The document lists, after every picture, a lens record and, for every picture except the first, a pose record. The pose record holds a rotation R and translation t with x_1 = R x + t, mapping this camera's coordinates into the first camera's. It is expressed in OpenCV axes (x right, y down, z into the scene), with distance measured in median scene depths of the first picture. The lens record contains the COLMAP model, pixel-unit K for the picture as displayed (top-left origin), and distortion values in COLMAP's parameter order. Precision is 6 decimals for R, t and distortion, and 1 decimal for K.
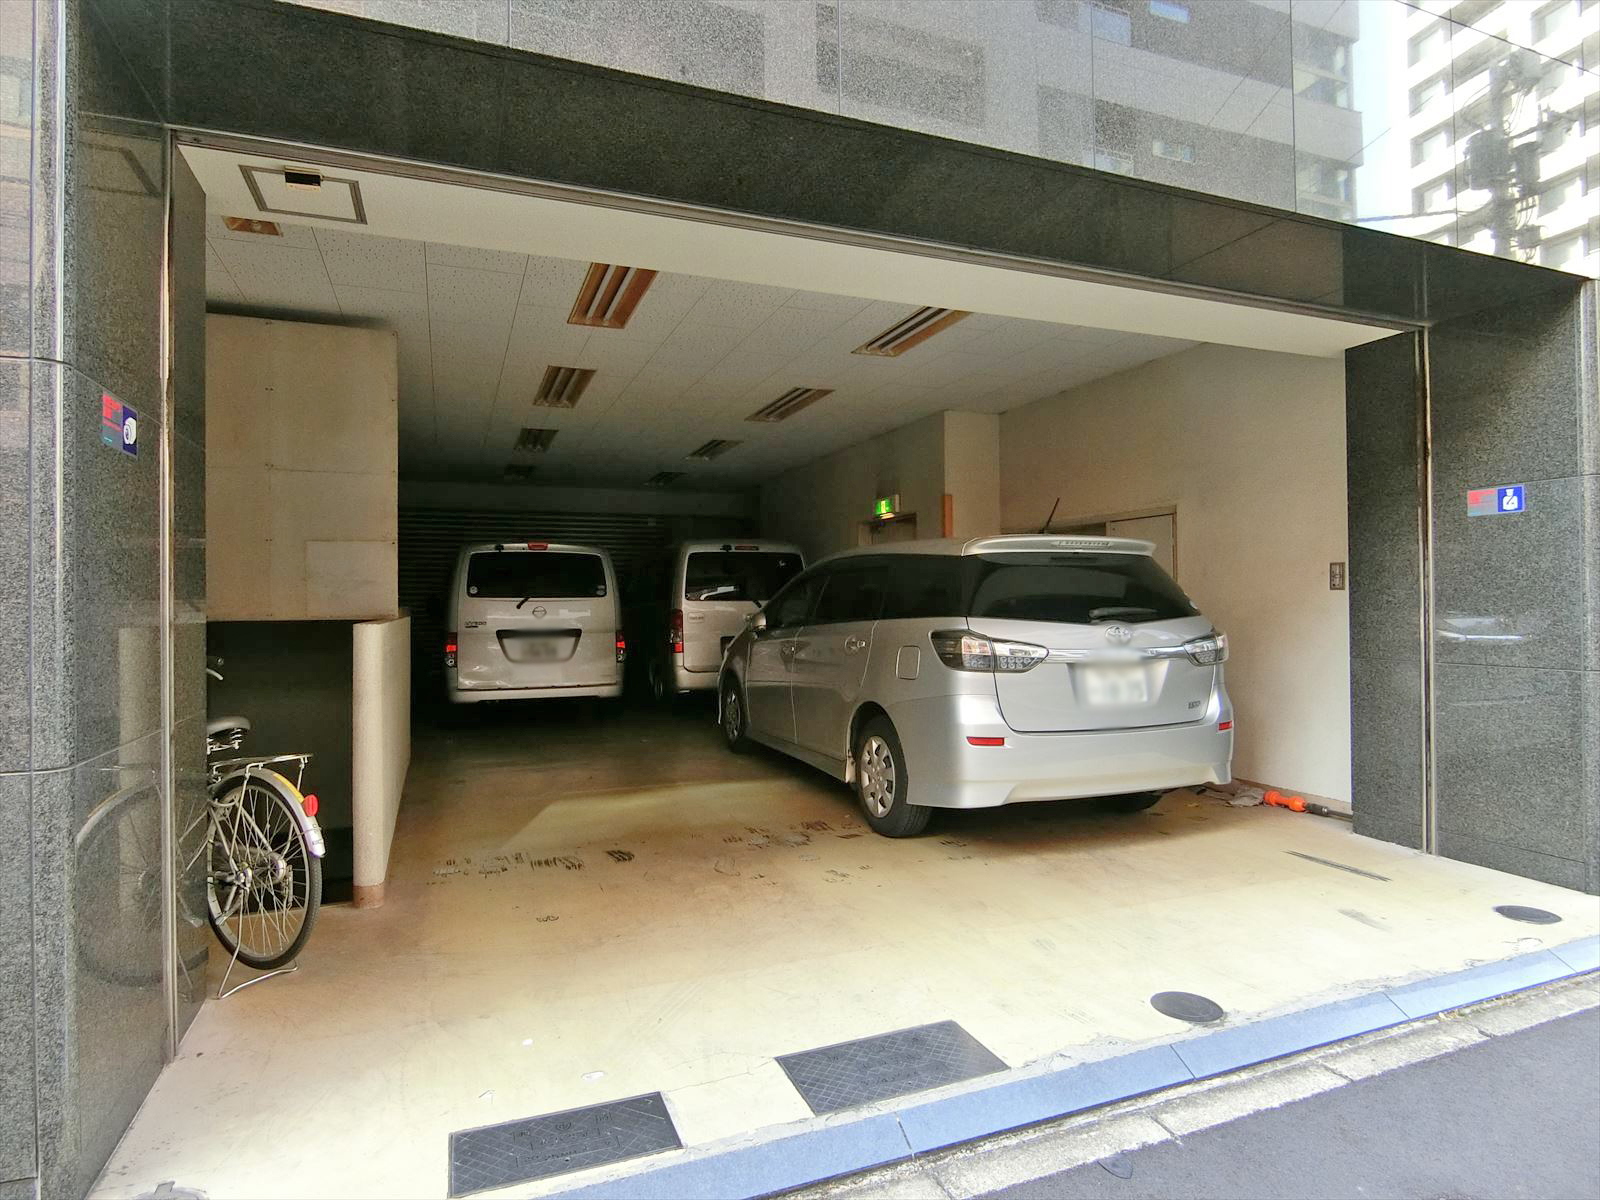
lens RADIAL K [[892.6, 0, 797.4], [0, 892.6, 599.2], [0, 0, 1]] dist [-0.008179, -0.001947]
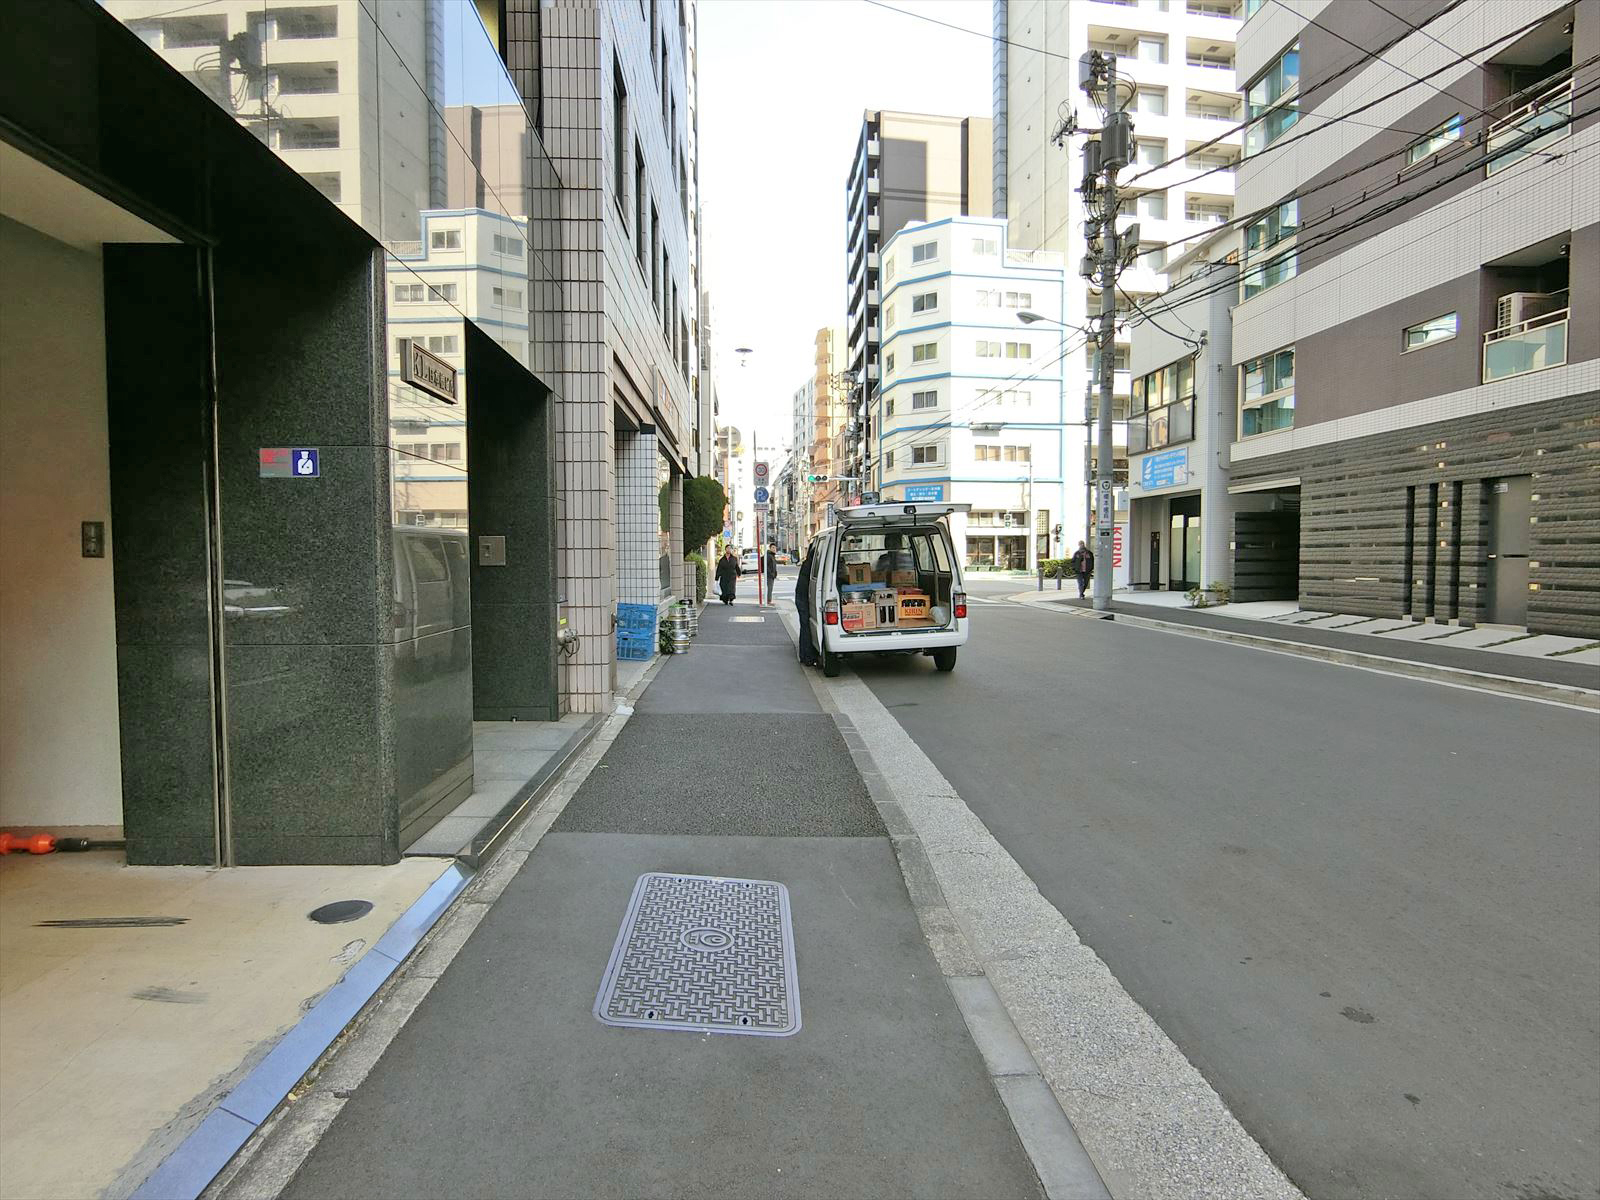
lens RADIAL K [[892.6, 0, 792.9], [0, 892.6, 600.9], [0, 0, 1]] dist [-0.008179, -0.001947]
pose [[0.321945, -0.033276, 0.946173, 0.084287], [-0.006768, 0.999276, 0.037446, -0.007102], [-0.946734, -0.018460, 0.321487, 0.209397]]
